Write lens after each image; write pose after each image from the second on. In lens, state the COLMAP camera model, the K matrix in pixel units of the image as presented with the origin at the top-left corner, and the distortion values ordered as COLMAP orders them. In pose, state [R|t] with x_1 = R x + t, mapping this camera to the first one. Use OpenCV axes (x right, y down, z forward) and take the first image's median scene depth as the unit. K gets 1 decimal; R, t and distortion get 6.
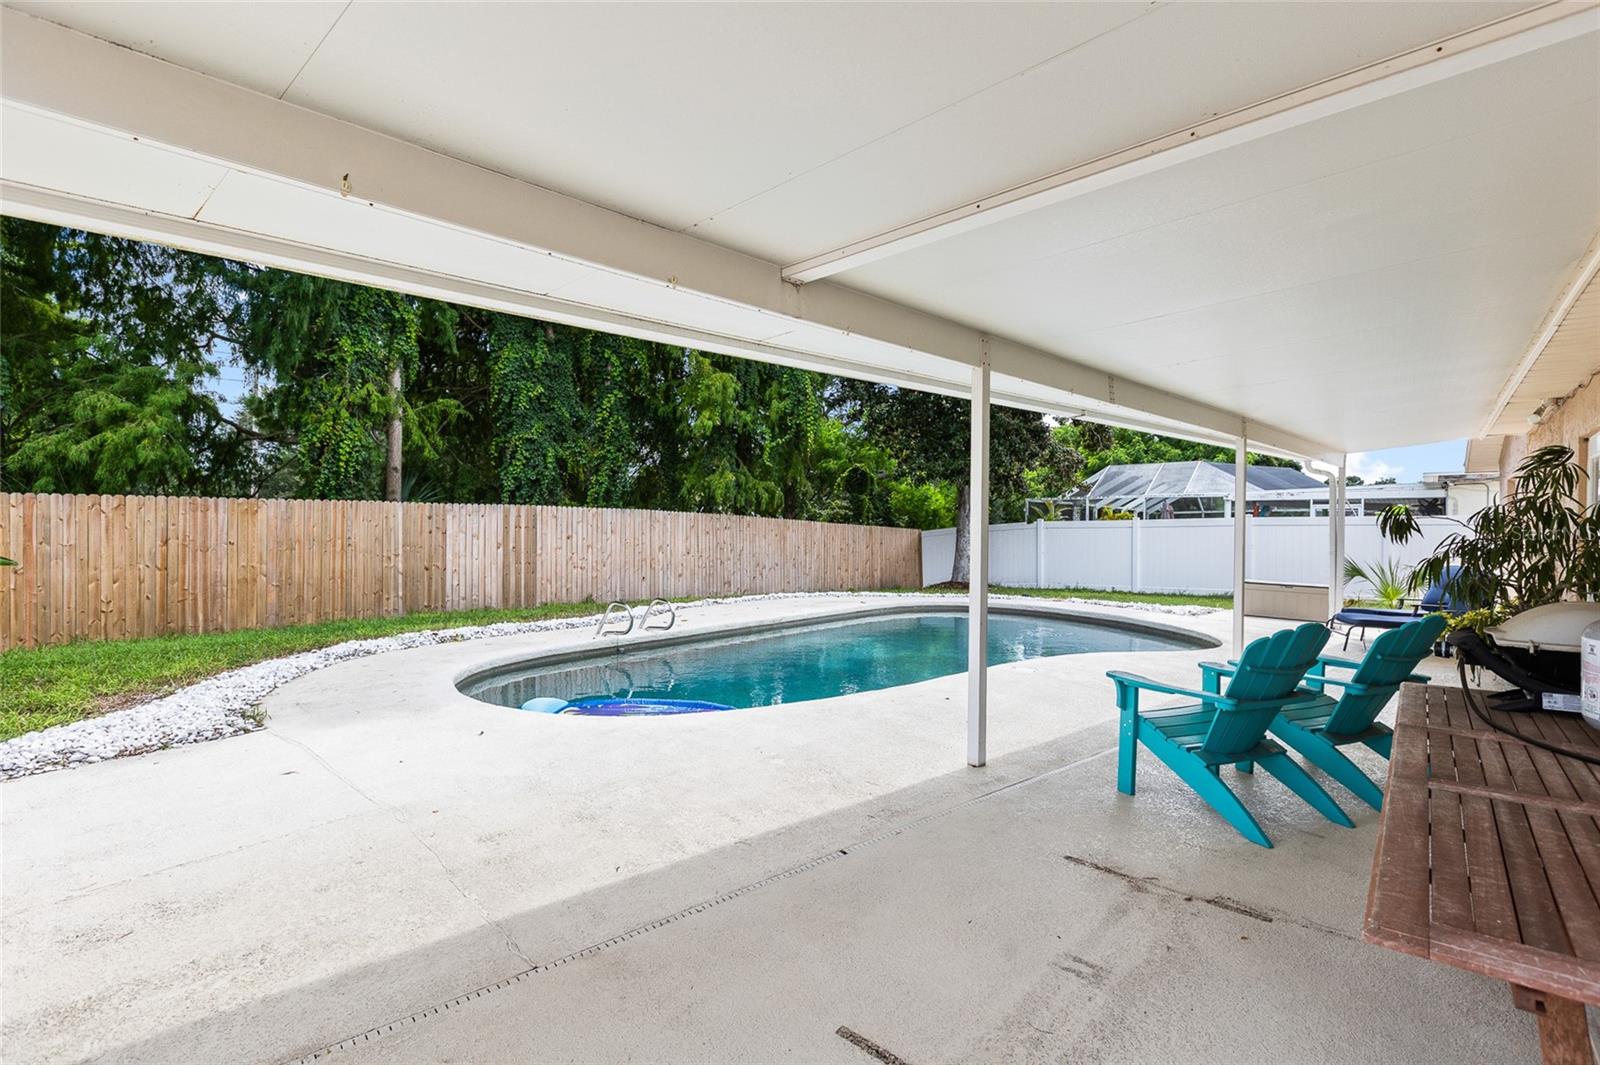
lens RADIAL K [[731.1, 0, 802.5], [0, 731.1, 540.5], [0, 0, 1]] dist [0.001530, -0.000421]
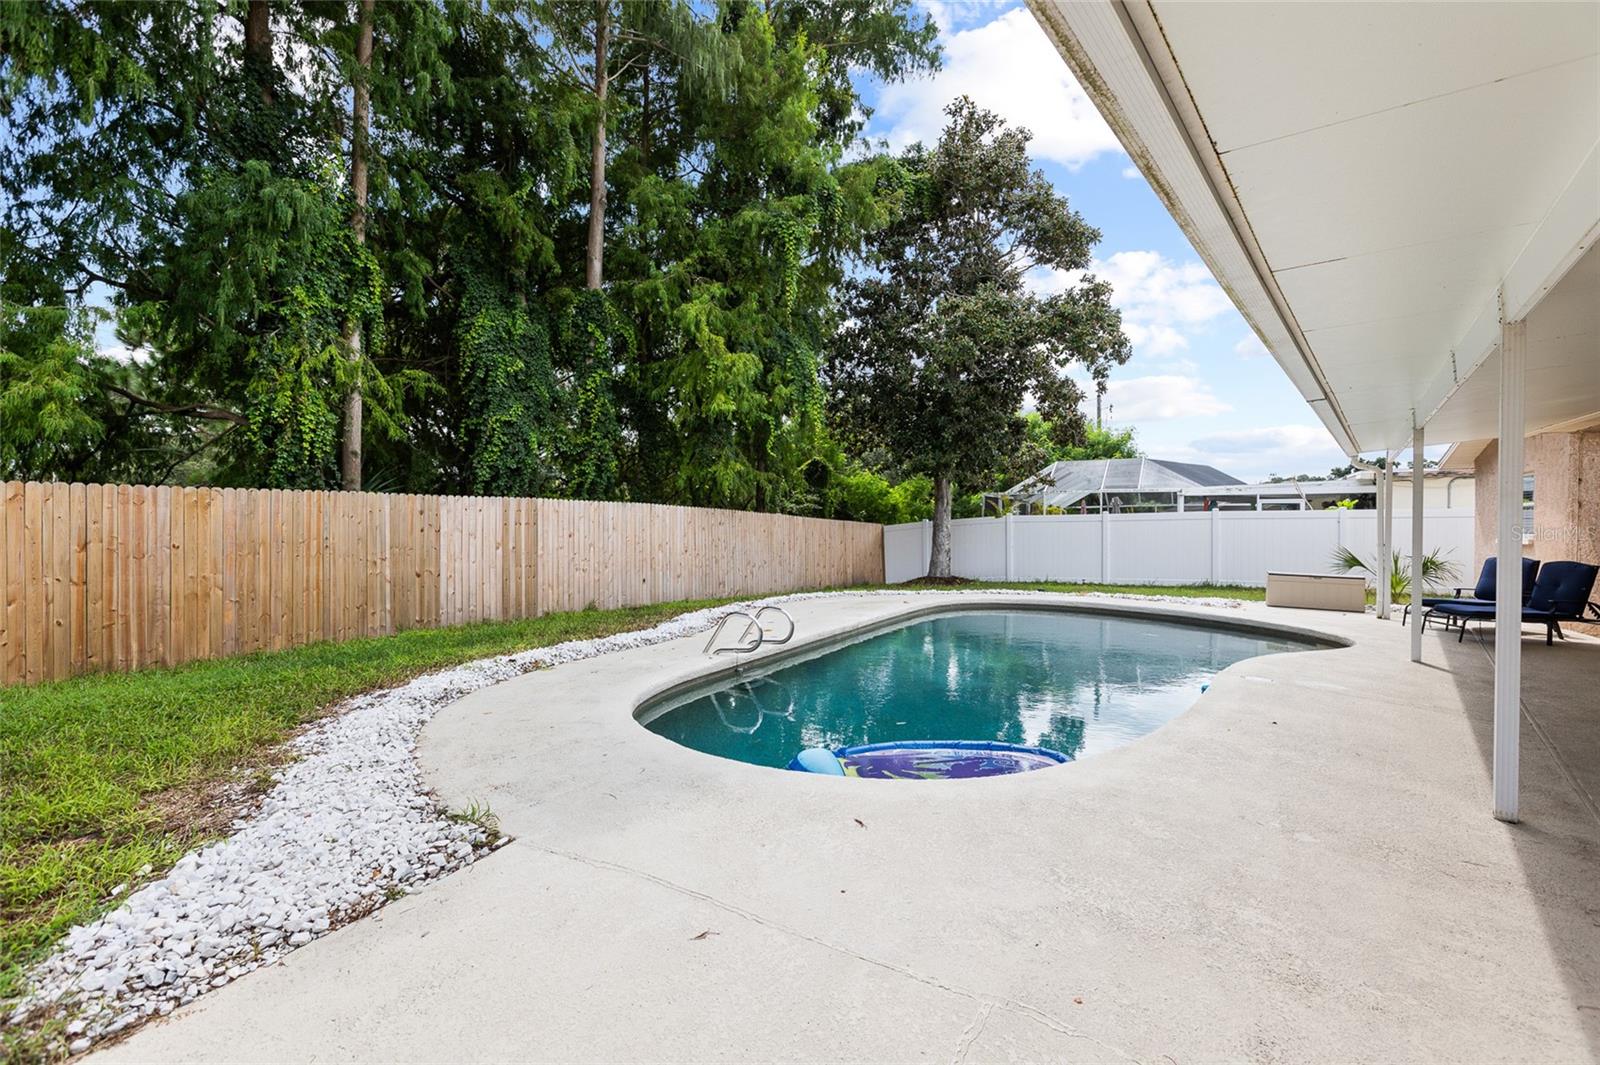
lens RADIAL K [[715.8, 0, 802.9], [0, 715.8, 536.5], [0, 0, 1]] dist [0.000975, 0.000375]
pose [[0.983284, -0.008016, 0.181903, -0.222780], [0.007750, 0.999968, 0.002177, -0.002633], [-0.181915, -0.000730, 0.983314, 0.127835]]
